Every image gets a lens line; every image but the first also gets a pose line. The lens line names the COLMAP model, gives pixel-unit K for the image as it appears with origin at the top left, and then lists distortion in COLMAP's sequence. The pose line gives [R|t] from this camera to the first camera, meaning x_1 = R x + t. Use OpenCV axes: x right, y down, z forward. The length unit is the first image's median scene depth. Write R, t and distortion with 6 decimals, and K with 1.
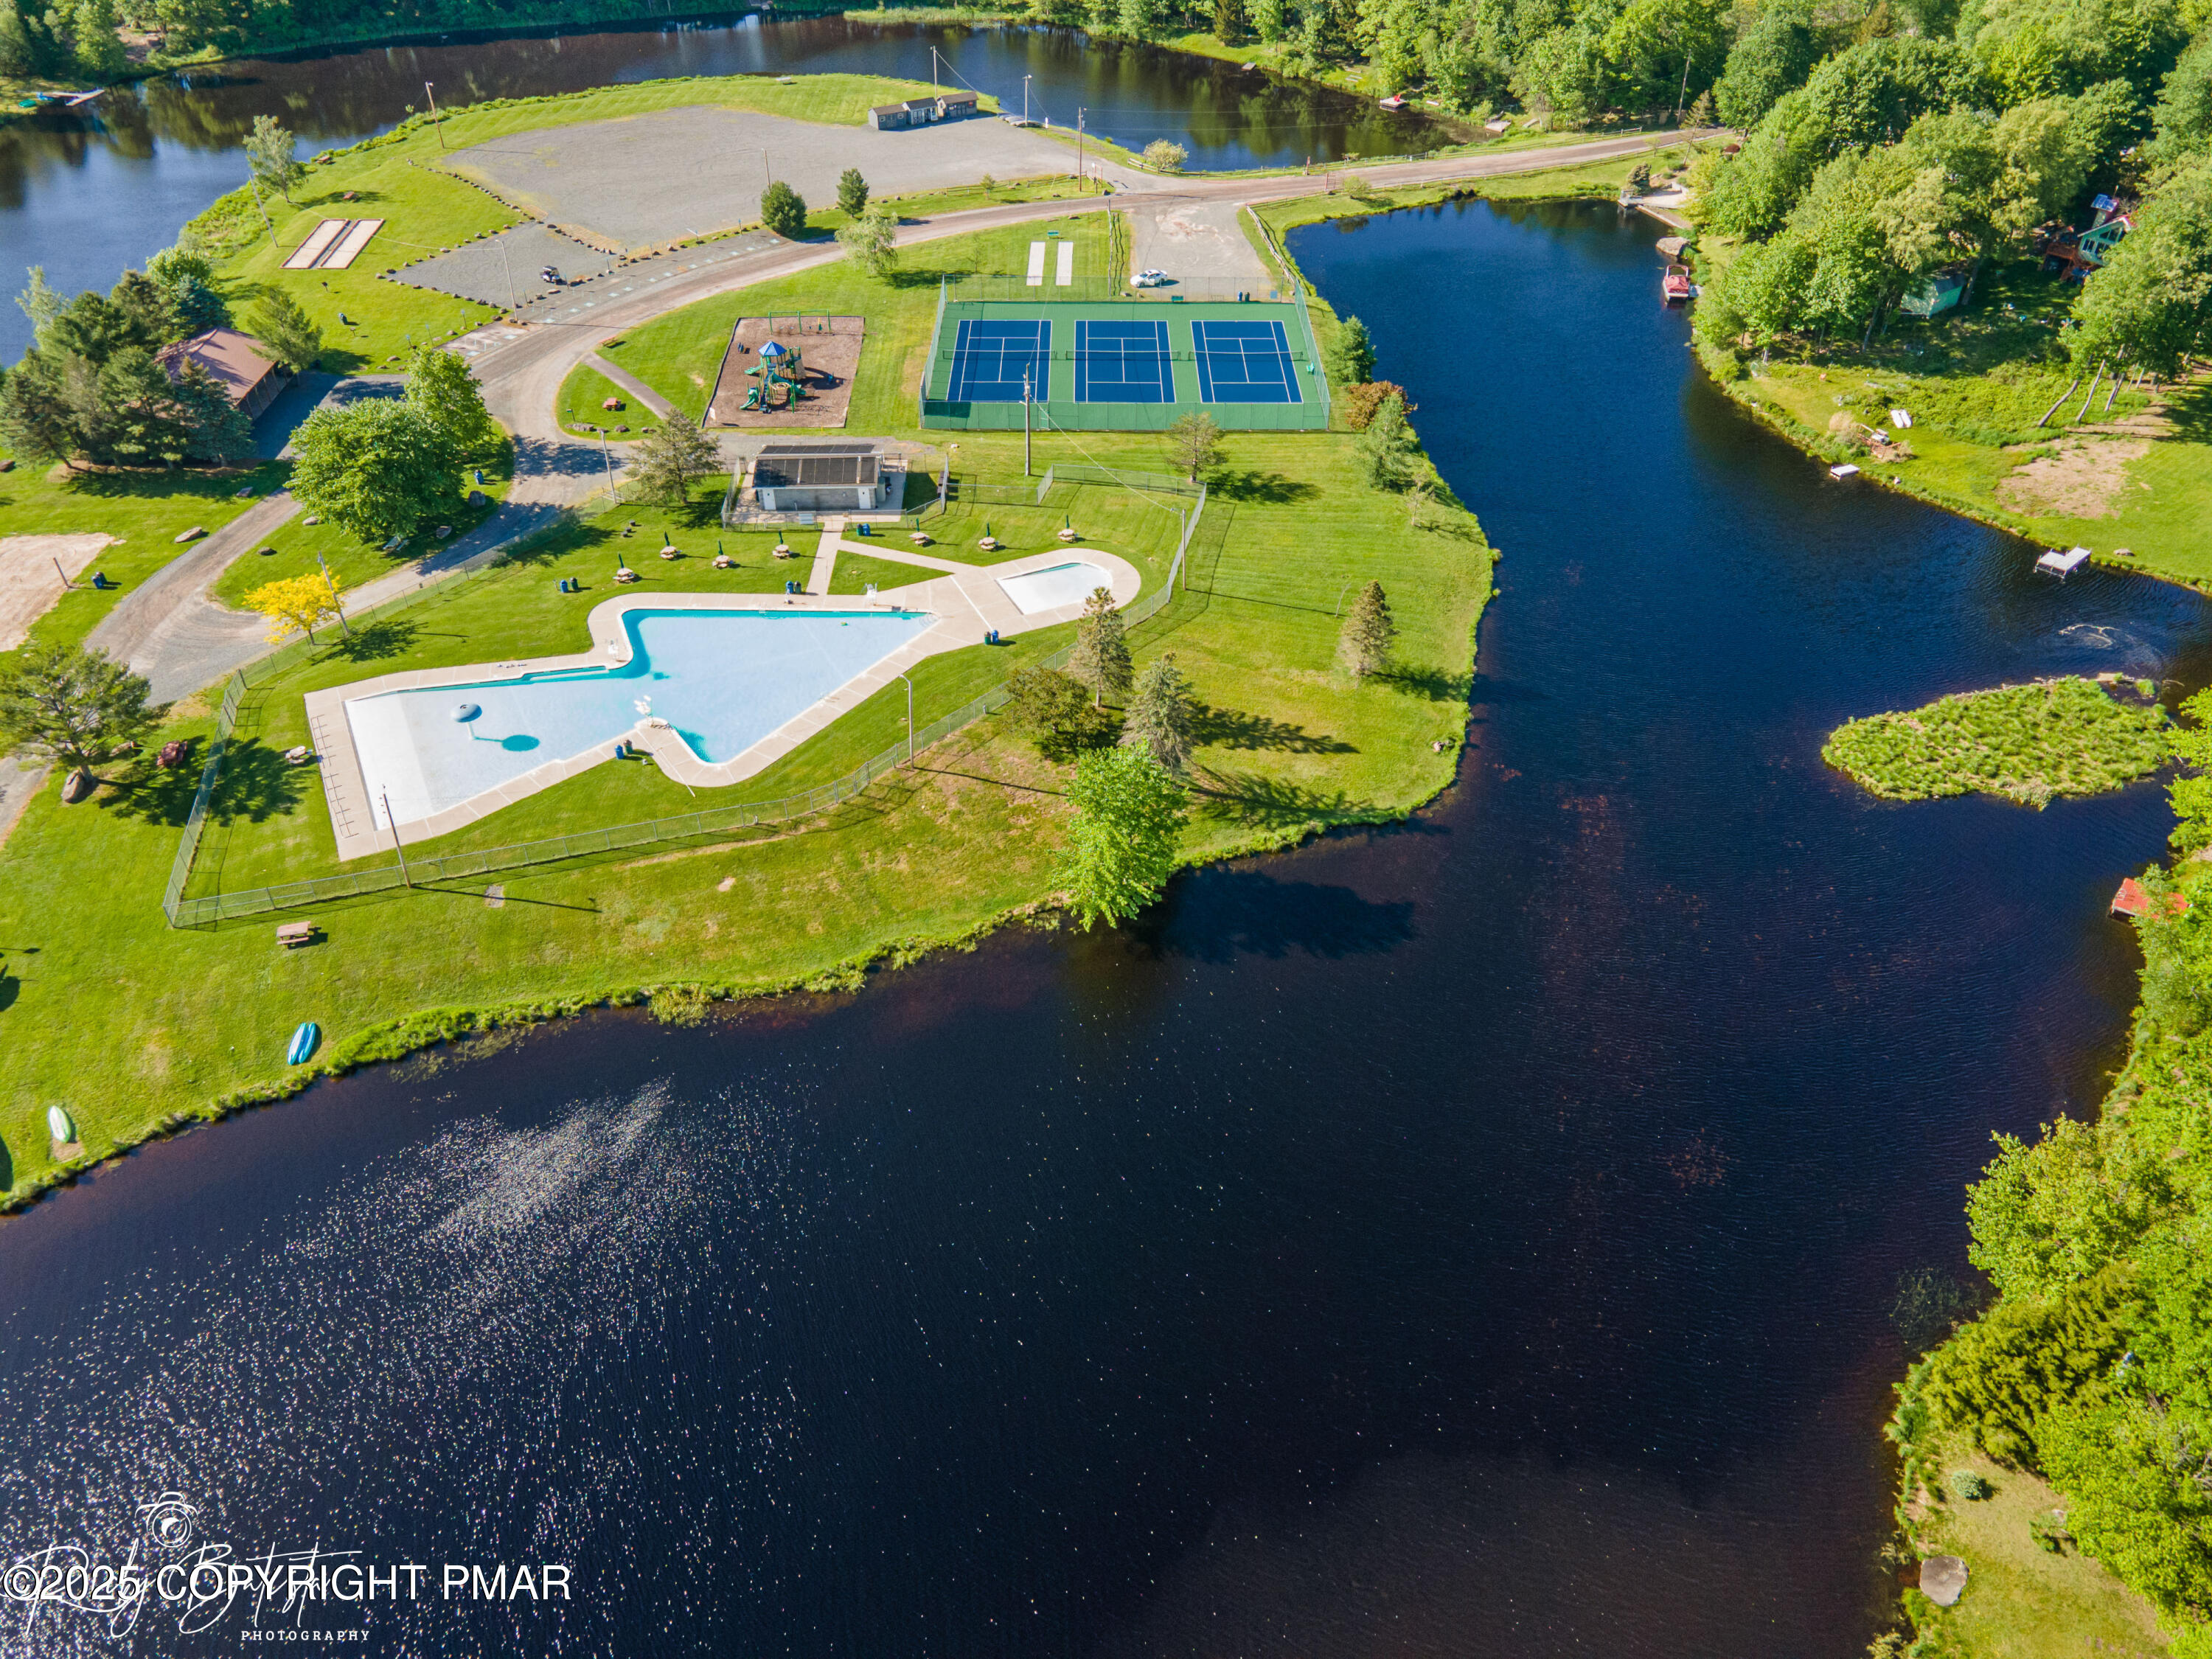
lens RADIAL K [[1577.8, 0, 1106.0], [0, 1577.8, 829.5], [0, 0, 1]] dist [0.019261, 0.000476]
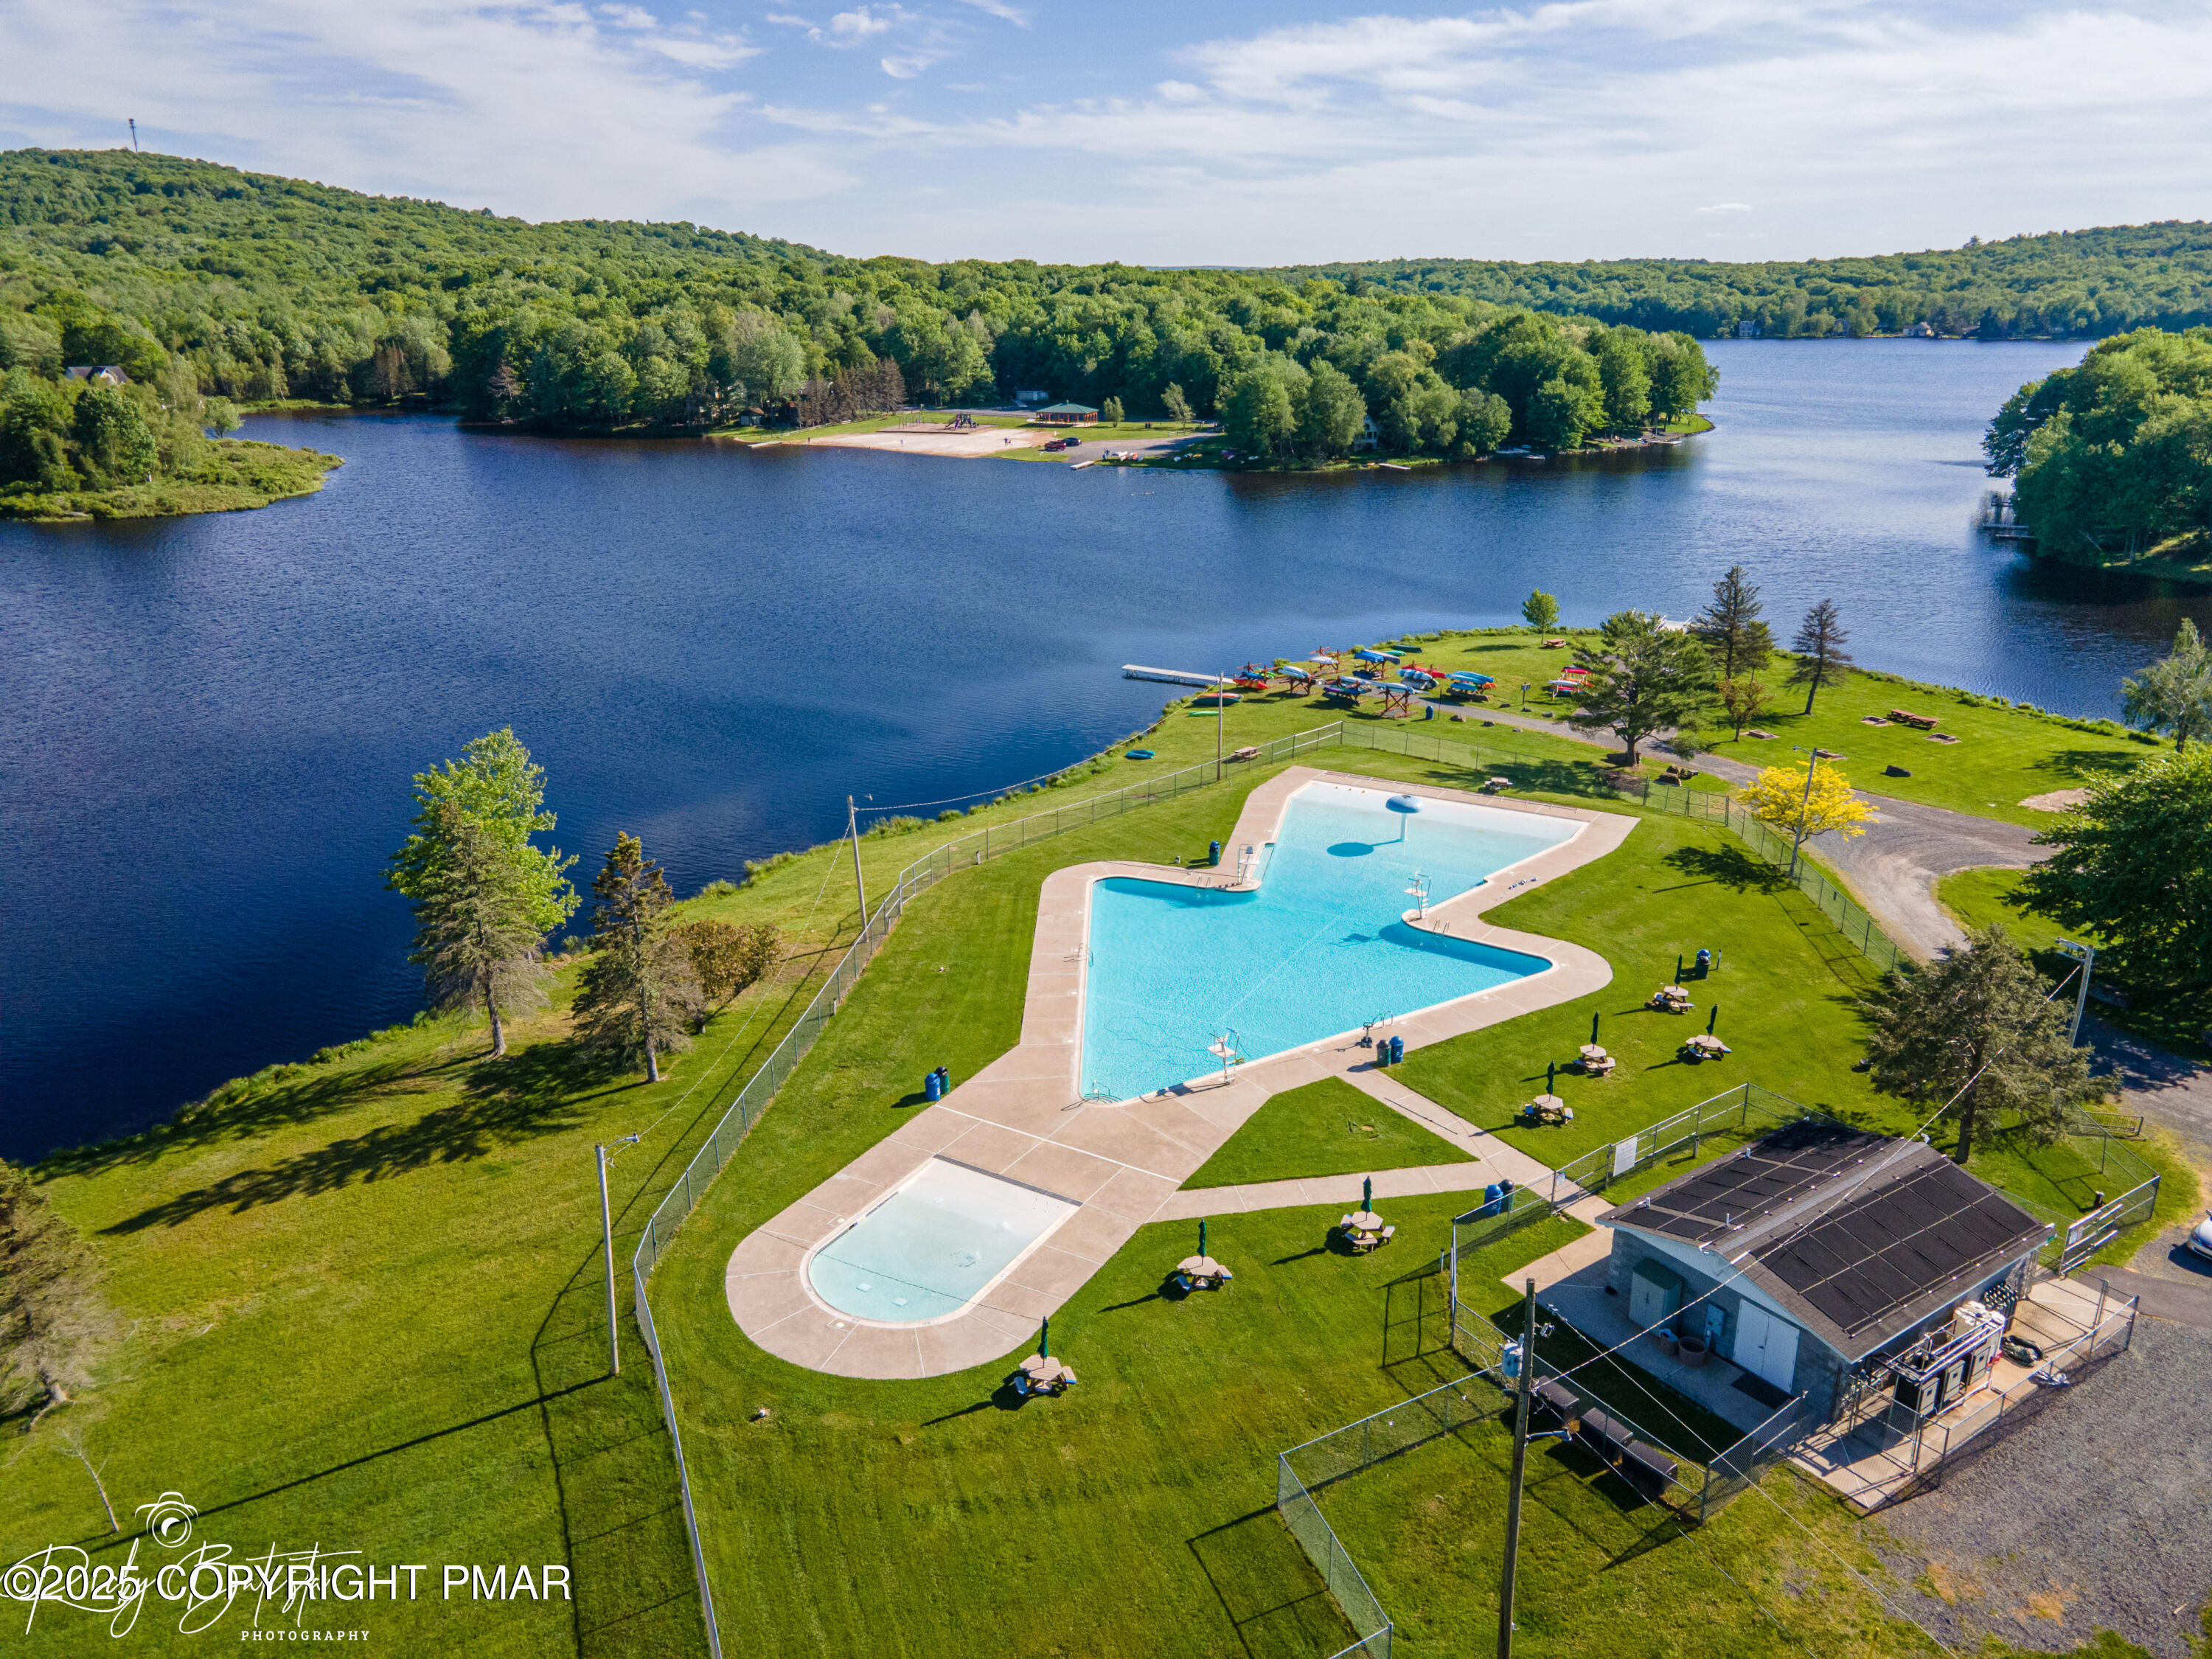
lens RADIAL K [[1577.8, 0, 1106.0], [0, 1577.8, 829.5], [0, 0, 1]] dist [0.019261, 0.000476]
pose [[-0.832232, 0.177313, -0.525310, 0.110570], [-0.346846, 0.572670, 0.742796, -0.472210], [0.432536, 0.800380, -0.415094, 0.992441]]
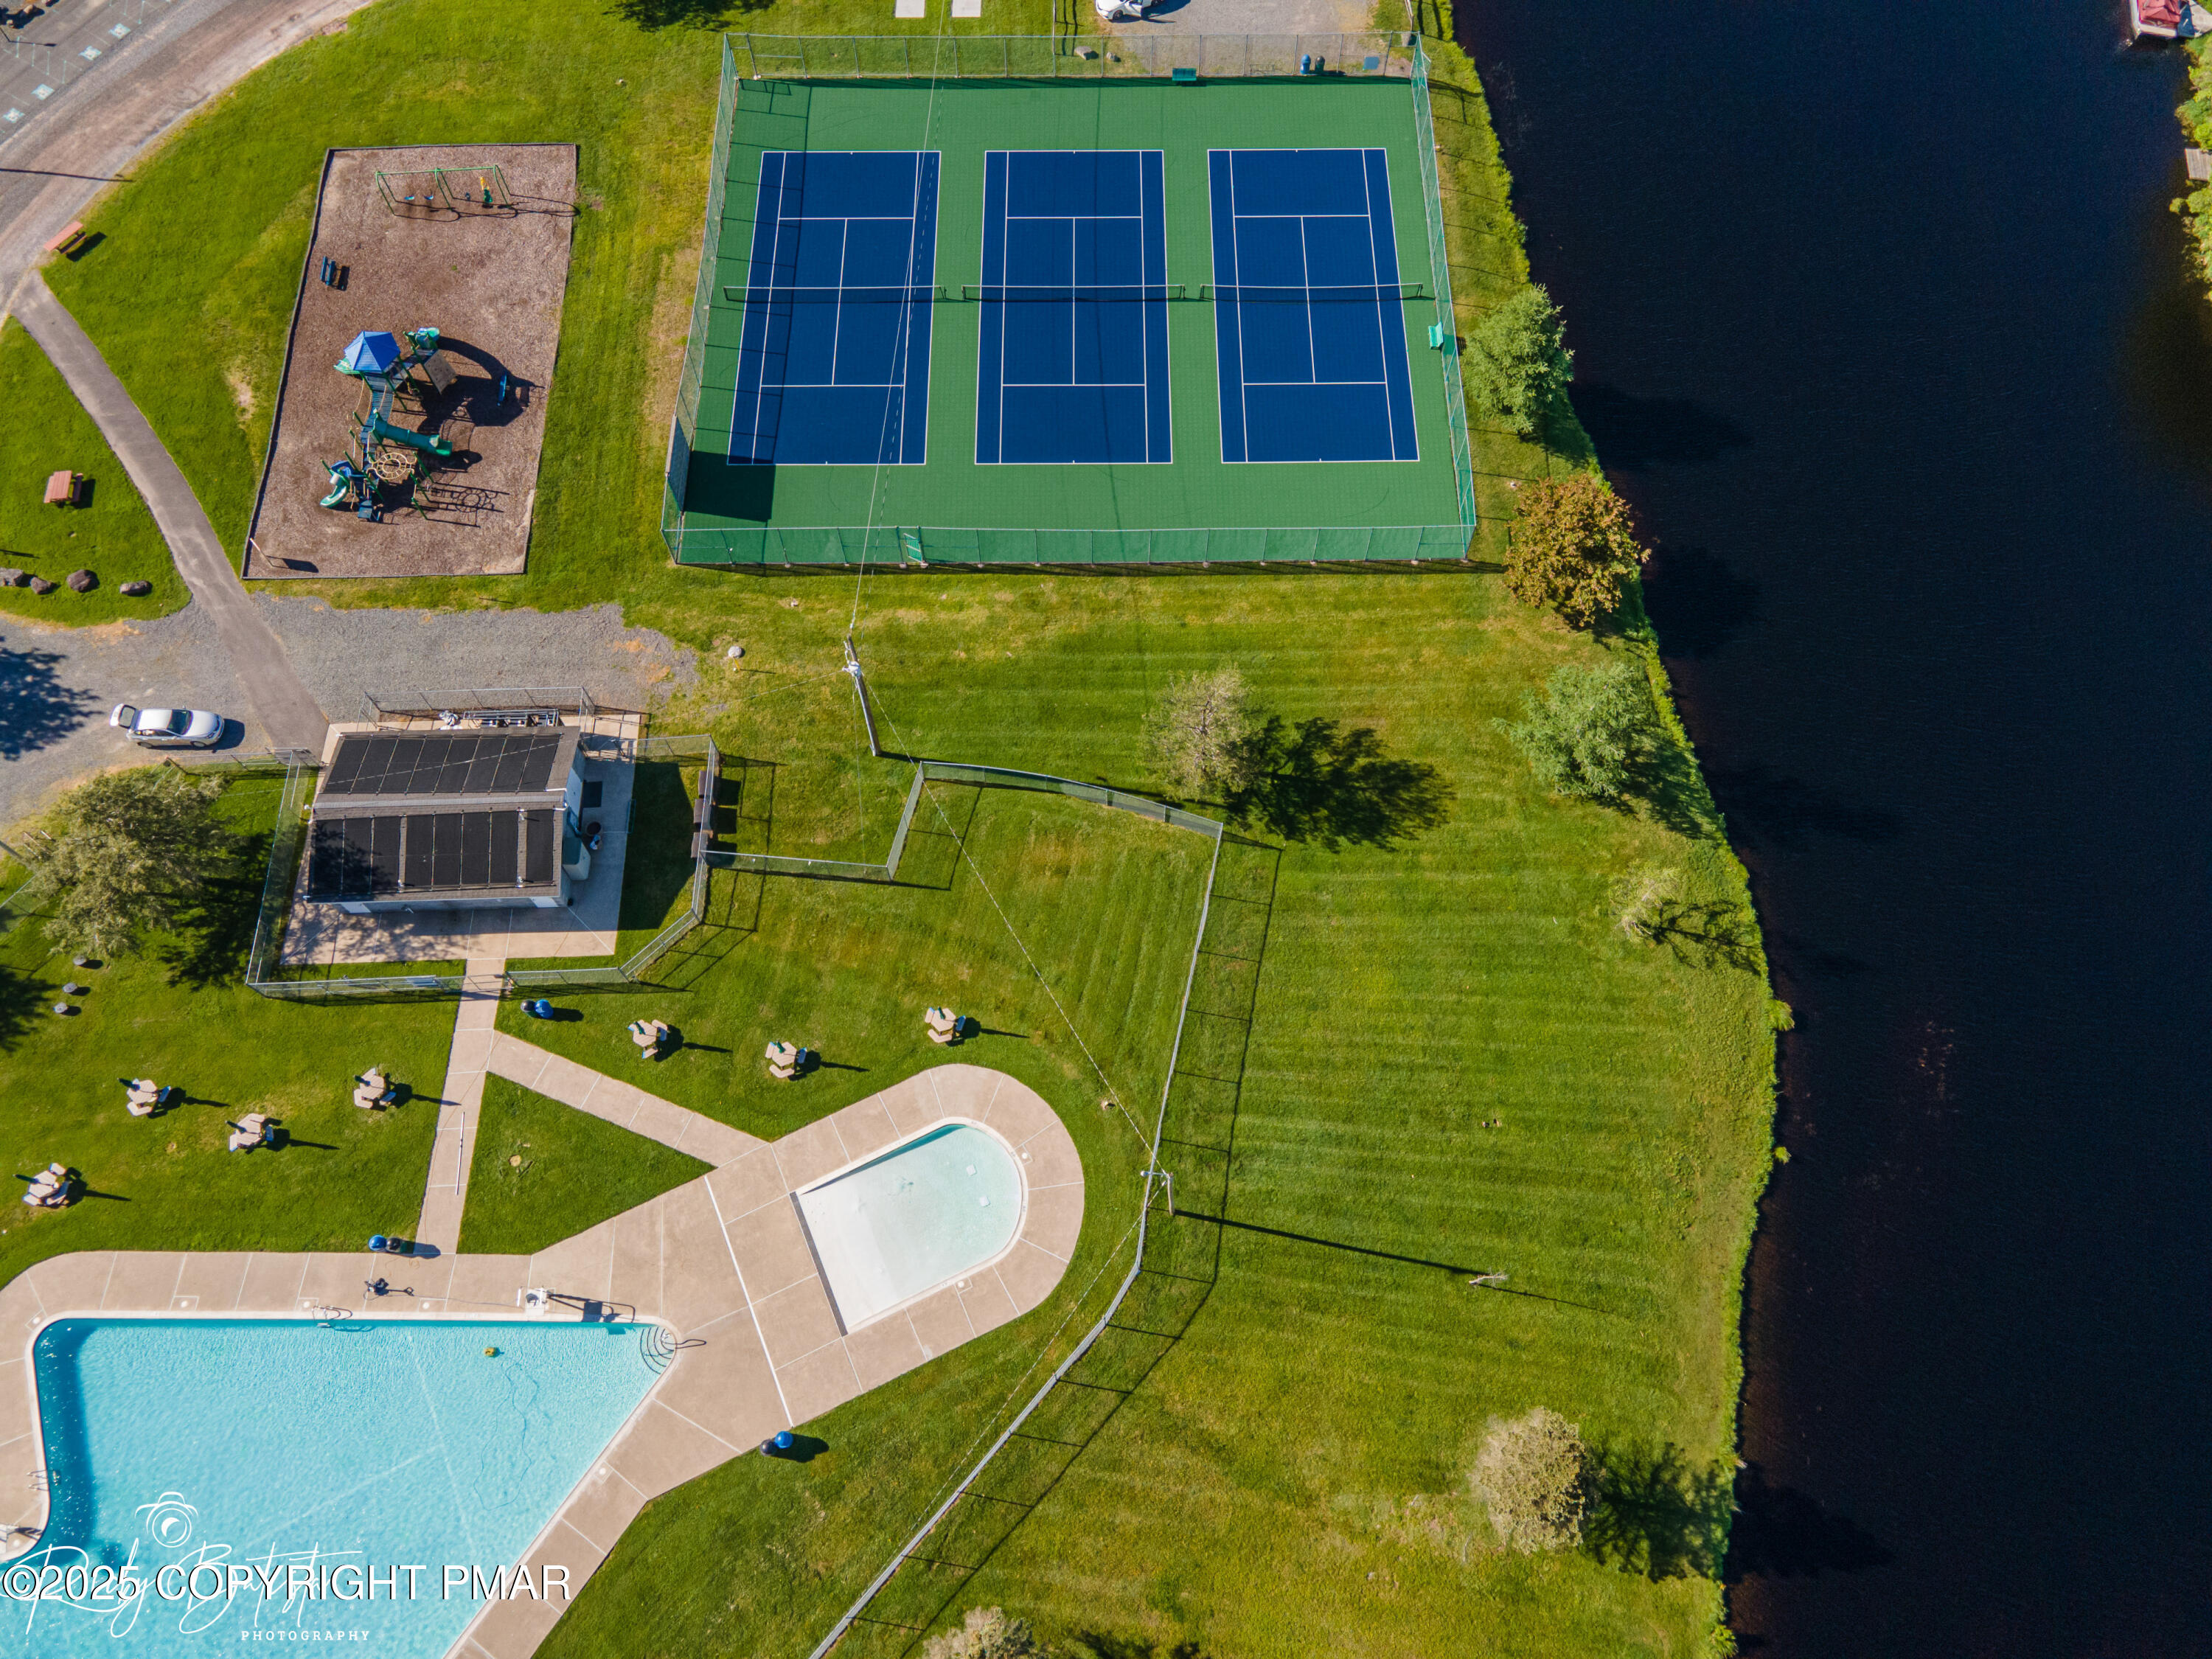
lens RADIAL K [[1577.8, 0, 1106.0], [0, 1577.8, 829.5], [0, 0, 1]] dist [0.019261, 0.000476]
pose [[0.999996, 0.001324, -0.002359, 0.026791], [-0.000142, 0.896576, 0.442891, -0.439044], [0.002702, -0.442889, 0.896573, 0.543865]]
